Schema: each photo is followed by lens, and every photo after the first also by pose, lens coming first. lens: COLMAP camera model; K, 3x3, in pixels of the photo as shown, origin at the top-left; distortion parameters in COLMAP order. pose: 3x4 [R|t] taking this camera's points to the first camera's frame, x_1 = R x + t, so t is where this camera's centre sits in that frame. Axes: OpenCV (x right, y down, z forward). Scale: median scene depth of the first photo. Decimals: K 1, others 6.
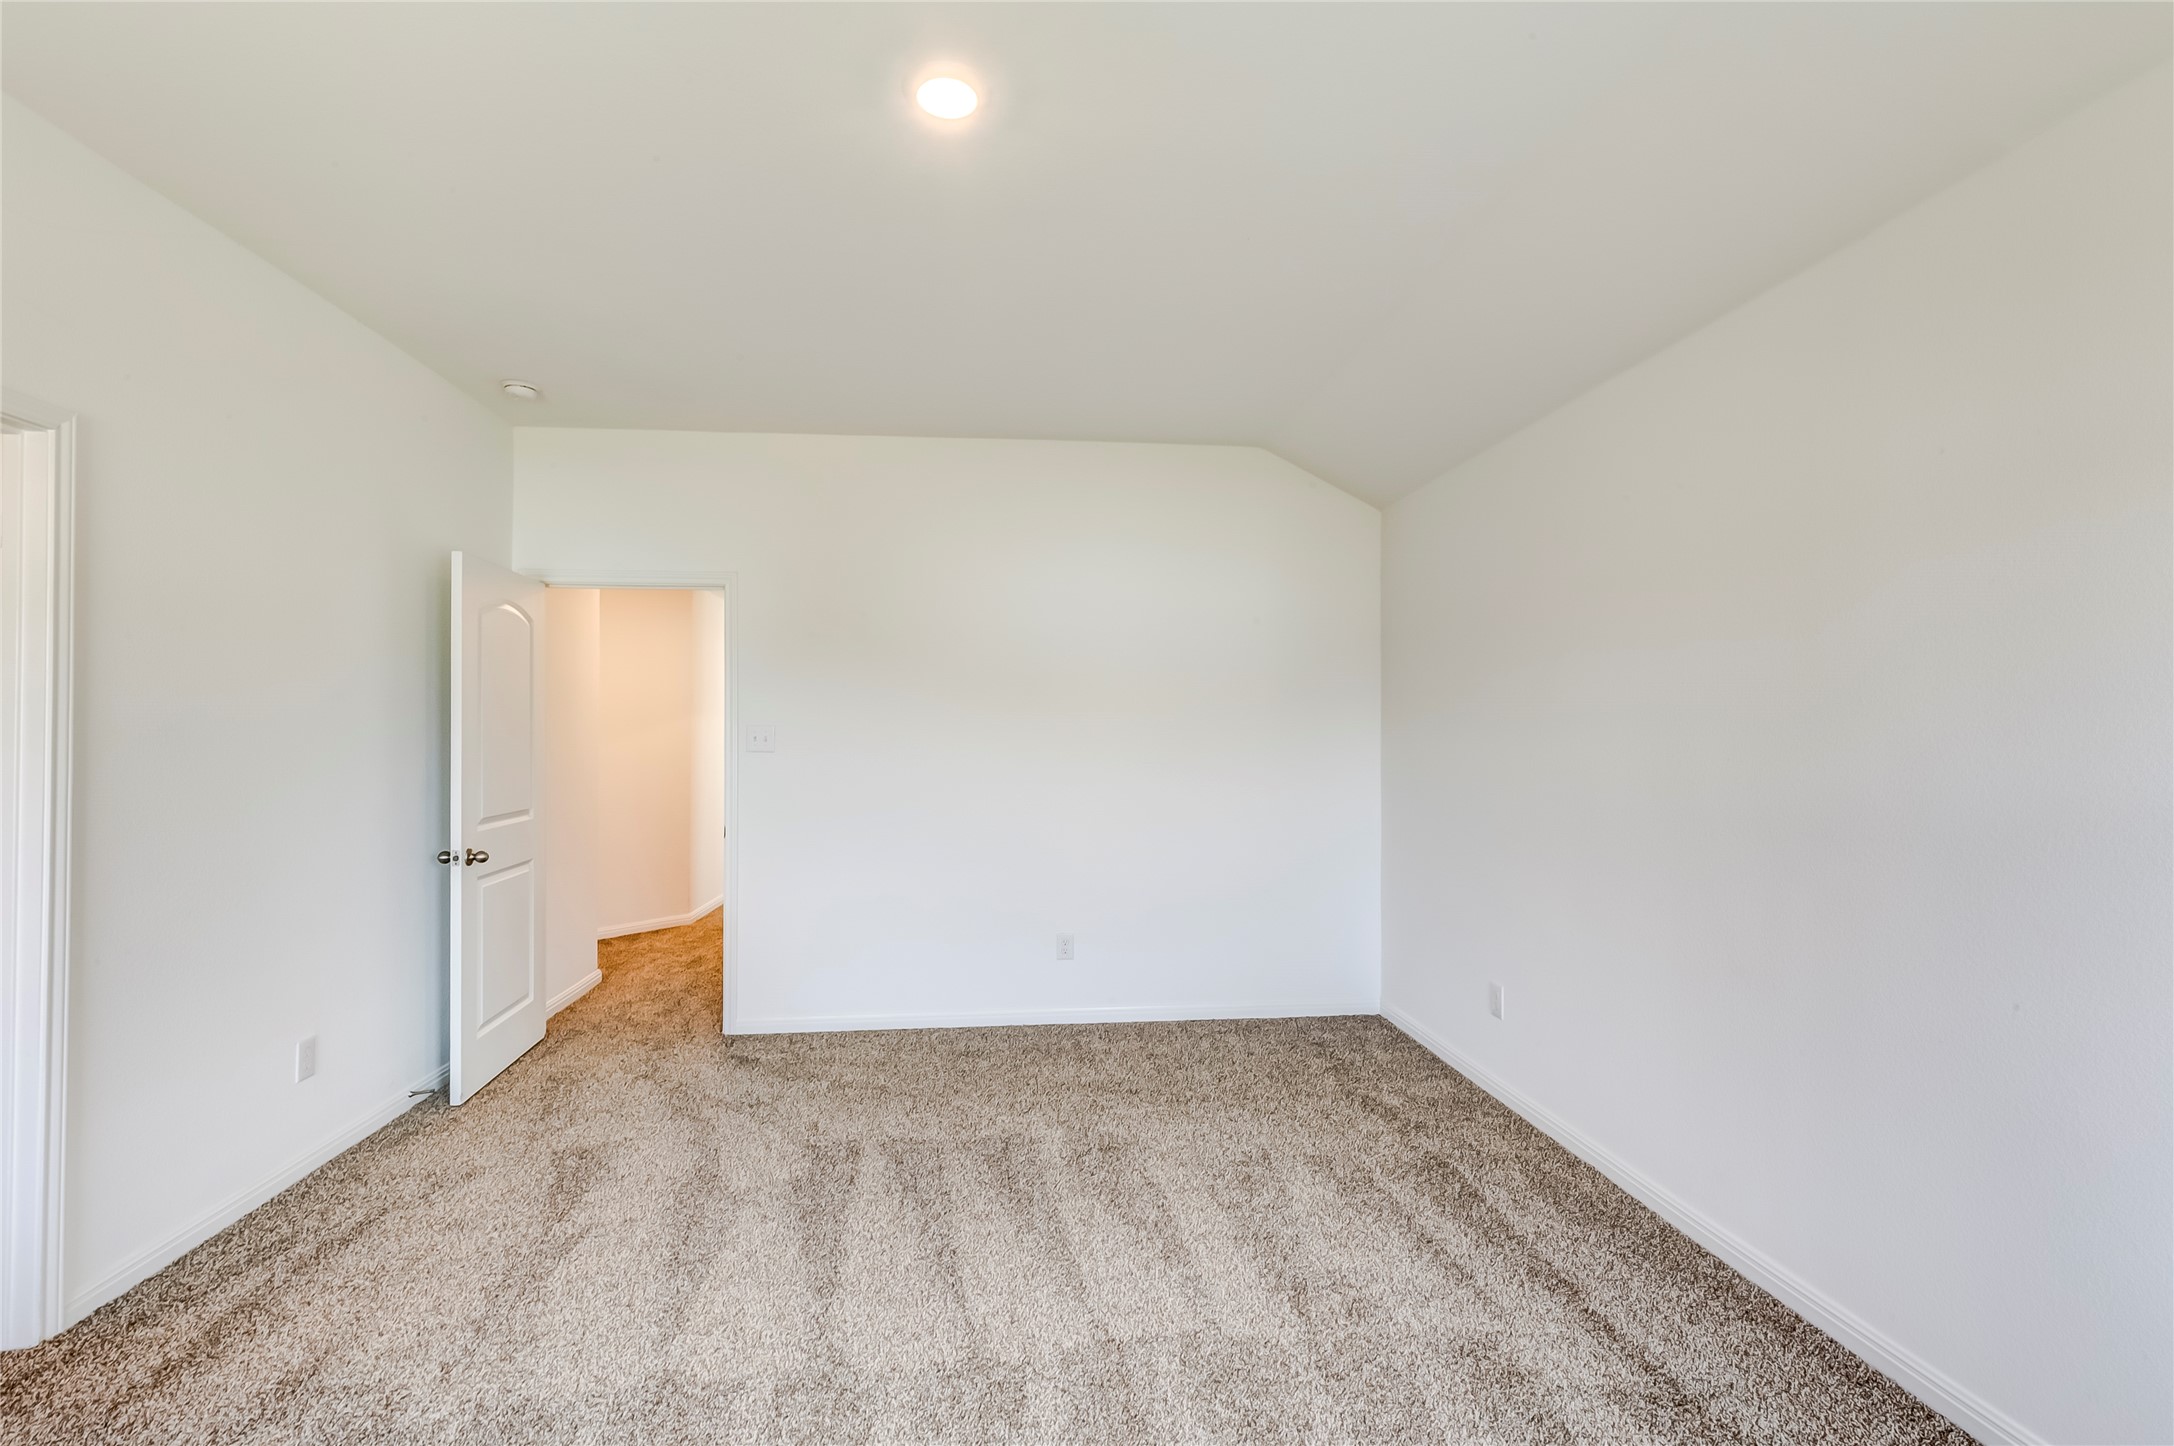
lens RADIAL K [[992.9, 0, 1085.6], [0, 992.9, 725.2], [0, 0, 1]] dist [-0.000510, 0.000453]
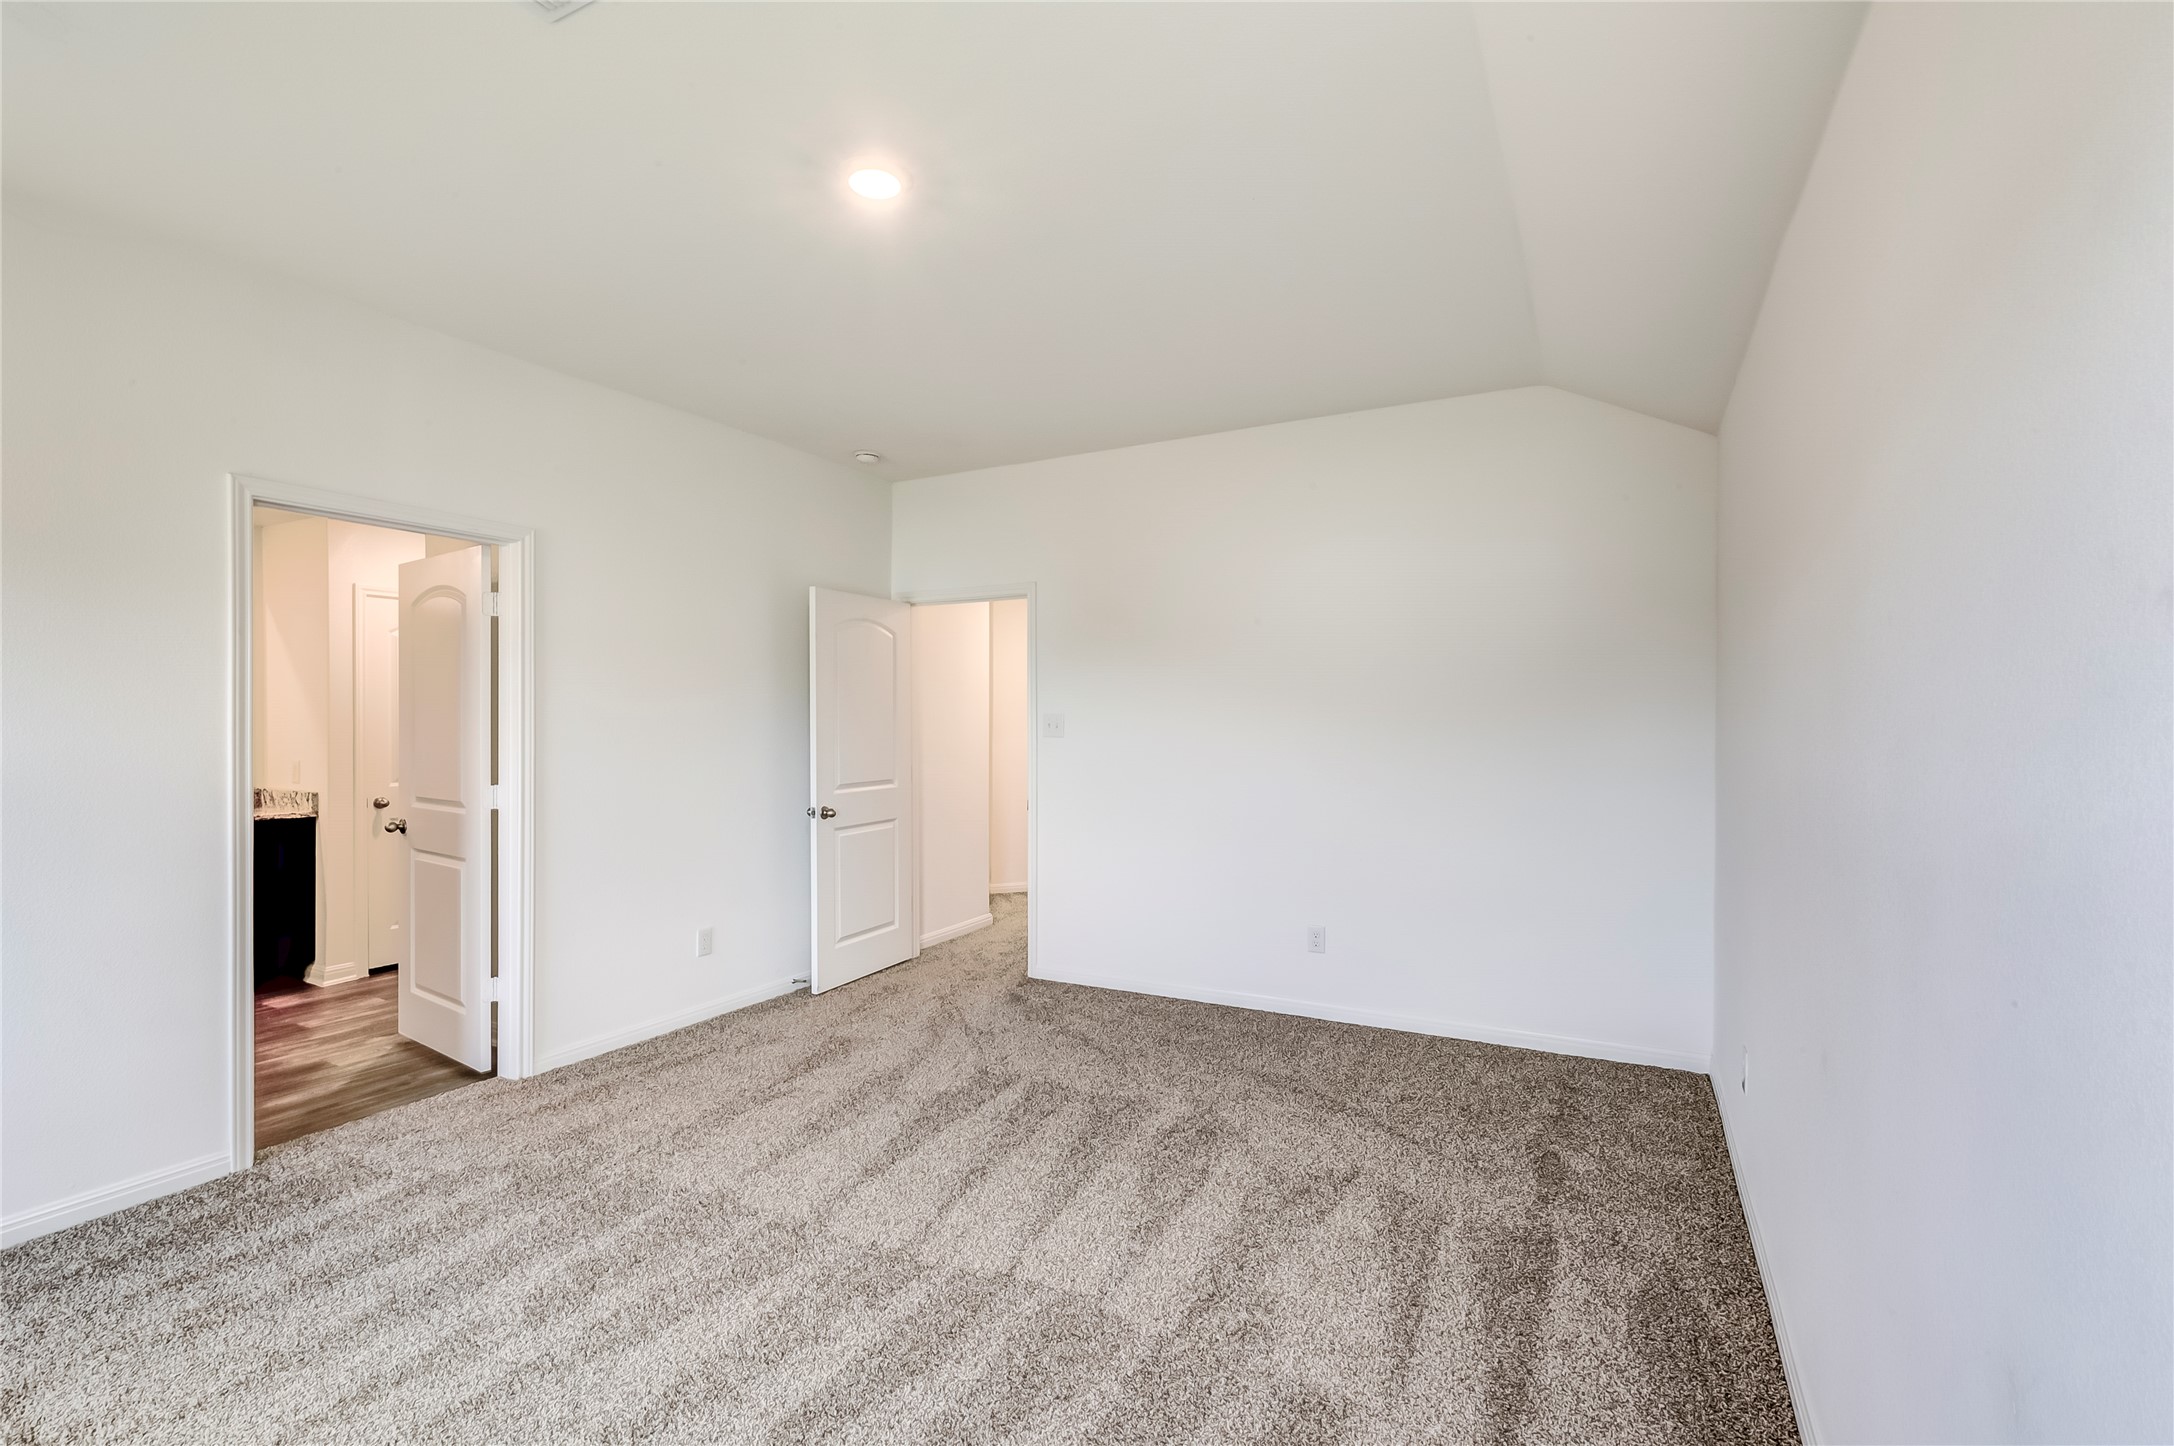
lens RADIAL K [[992.9, 0, 1098.0], [0, 992.9, 719.8], [0, 0, 1]] dist [-0.000510, 0.000453]
pose [[0.832448, 0.003230, -0.554093, 0.463721], [0.003390, 0.999935, 0.010923, -0.007187], [0.554092, -0.010971, 0.832383, 0.090404]]
